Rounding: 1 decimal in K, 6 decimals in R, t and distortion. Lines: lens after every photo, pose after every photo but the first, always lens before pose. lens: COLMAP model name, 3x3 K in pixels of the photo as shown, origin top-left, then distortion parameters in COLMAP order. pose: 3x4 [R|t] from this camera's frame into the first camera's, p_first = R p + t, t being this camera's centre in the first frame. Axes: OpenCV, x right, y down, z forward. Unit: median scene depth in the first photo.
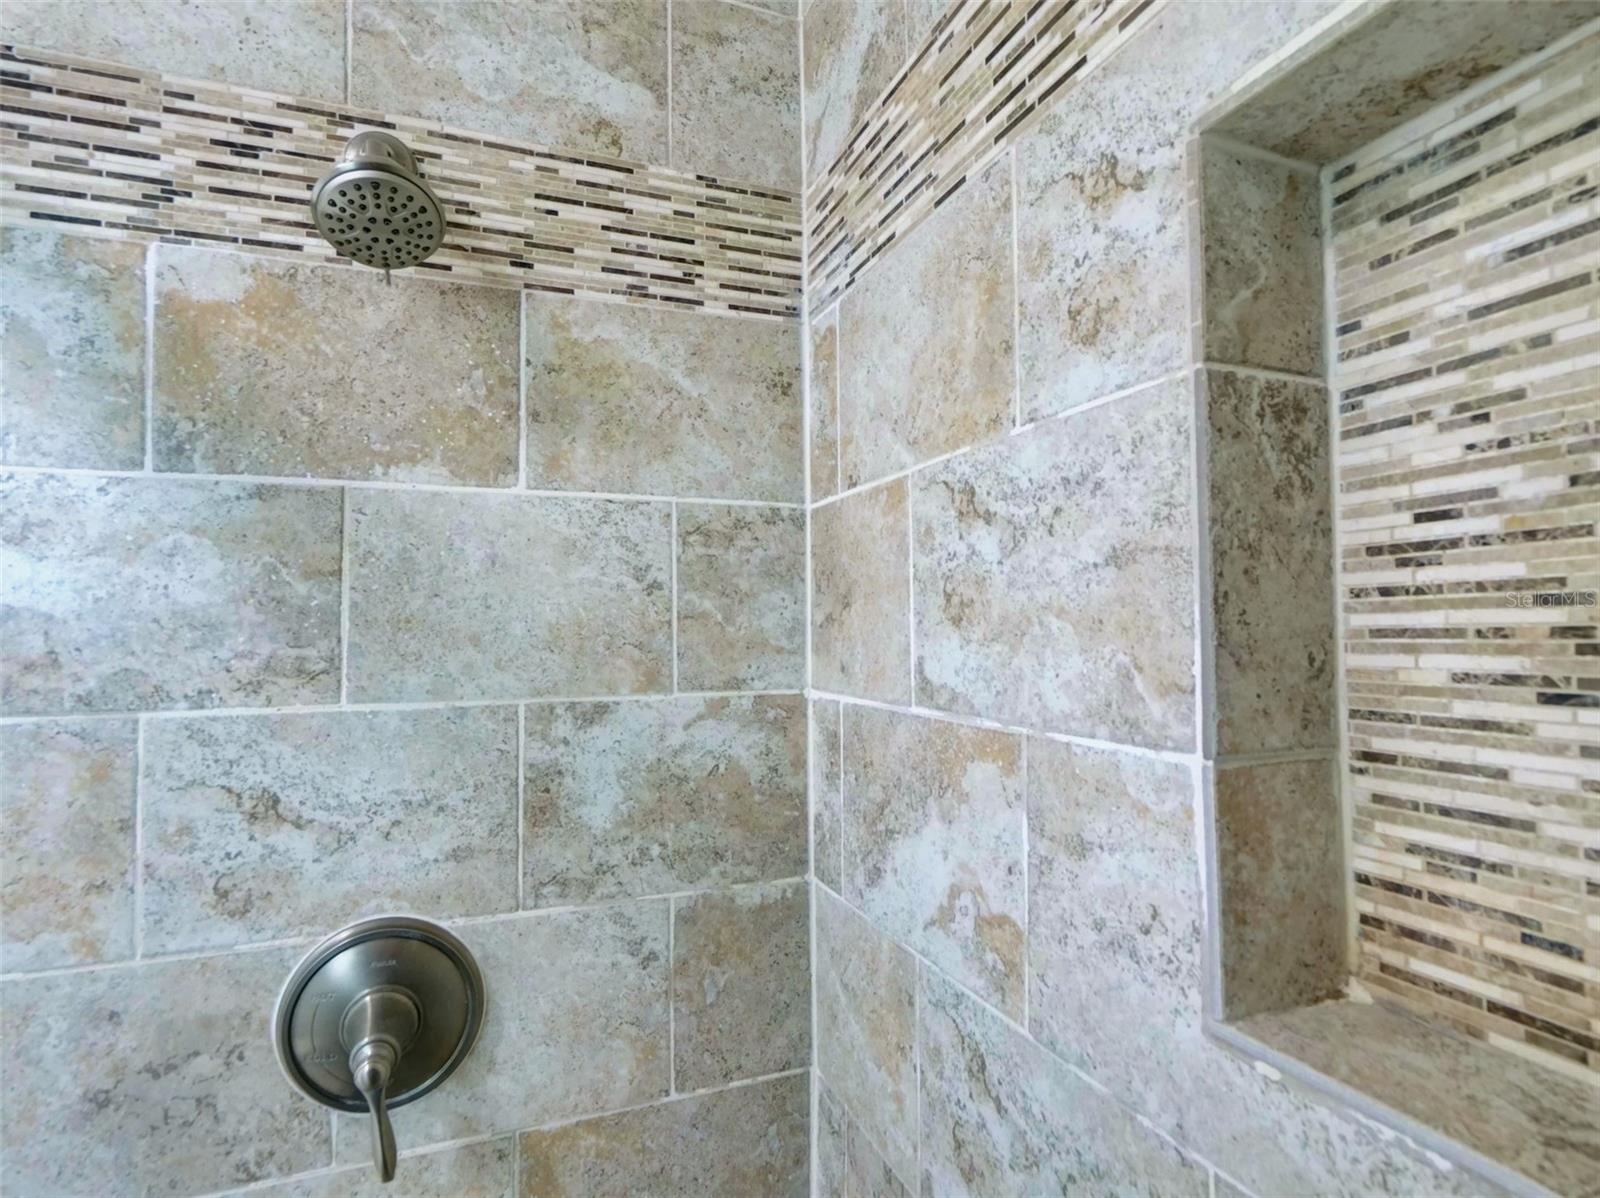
lens RADIAL K [[870.4, 0, 797.6], [0, 870.4, 596.0], [0, 0, 1]] dist [-0.003639, 0.001727]
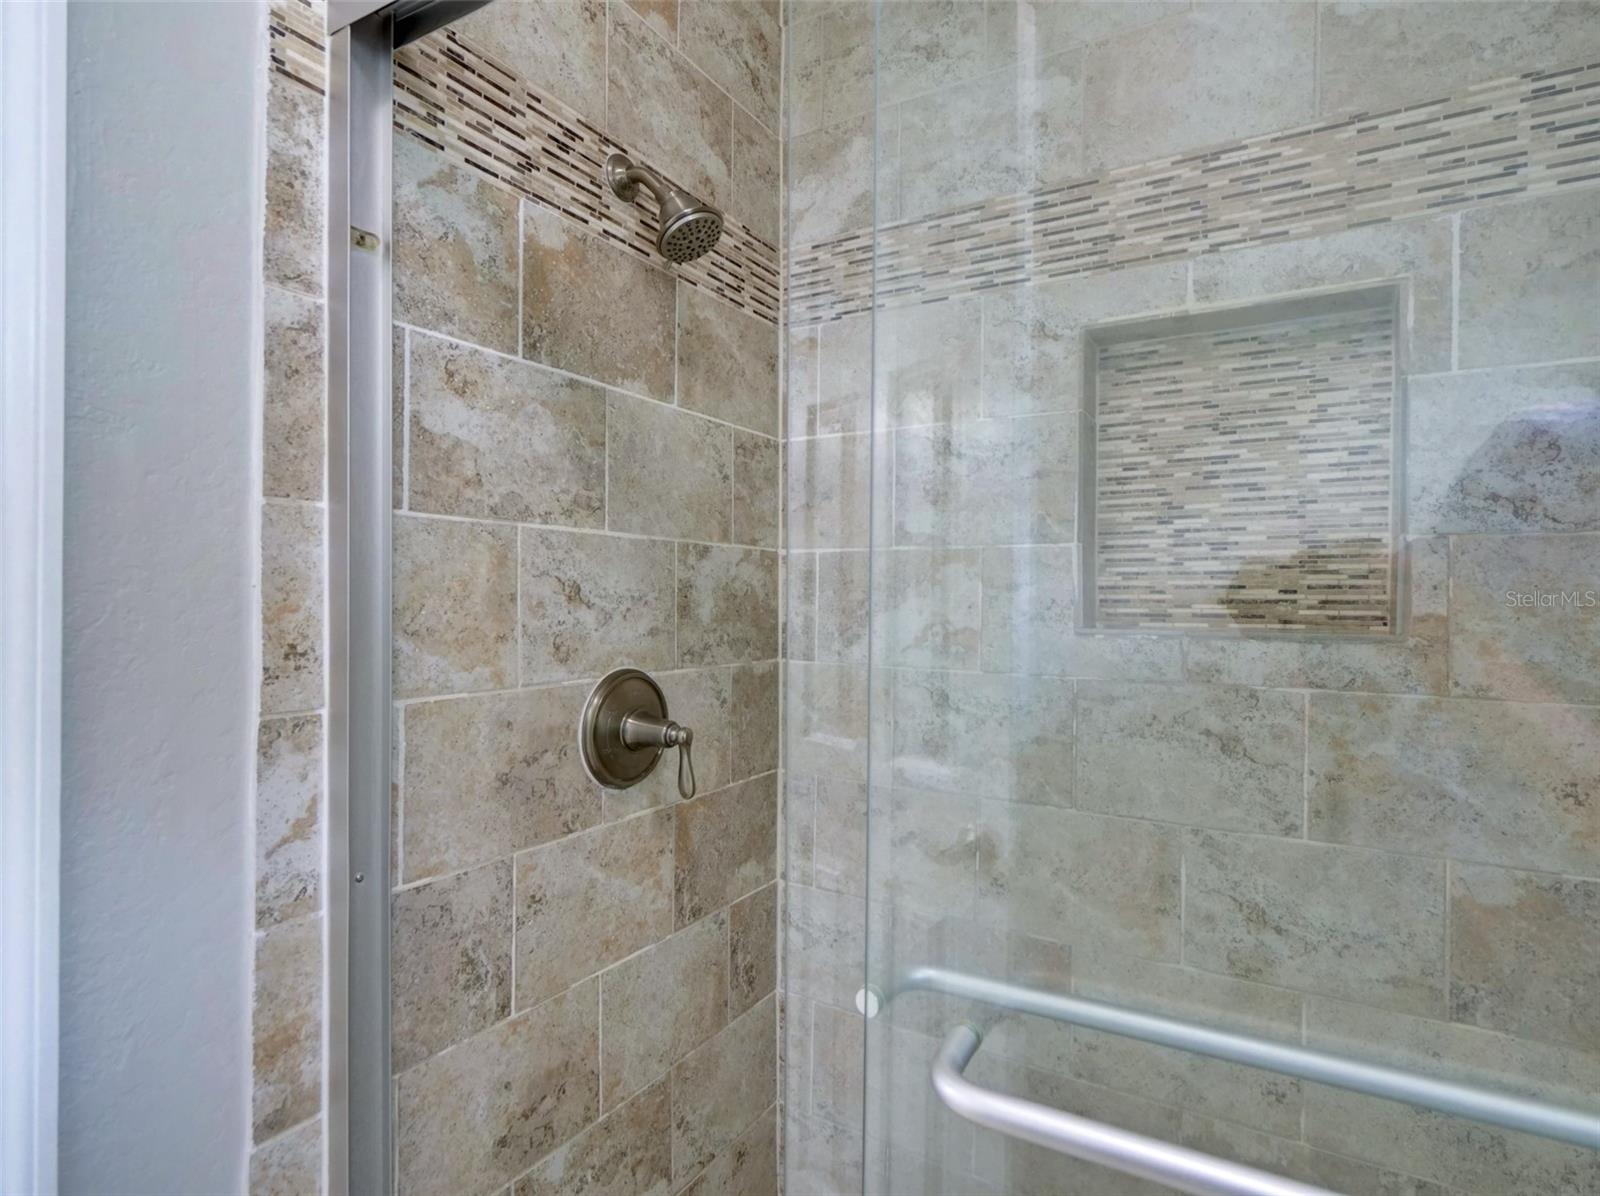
lens RADIAL K [[888.8, 0, 805.8], [0, 888.8, 603.9], [0, 0, 1]] dist [-0.001317, -0.002868]
pose [[0.776258, 0.013154, 0.630278, -1.306905], [-0.037129, 0.999001, 0.024880, 0.213302], [-0.629321, -0.042715, 0.775970, -0.471559]]
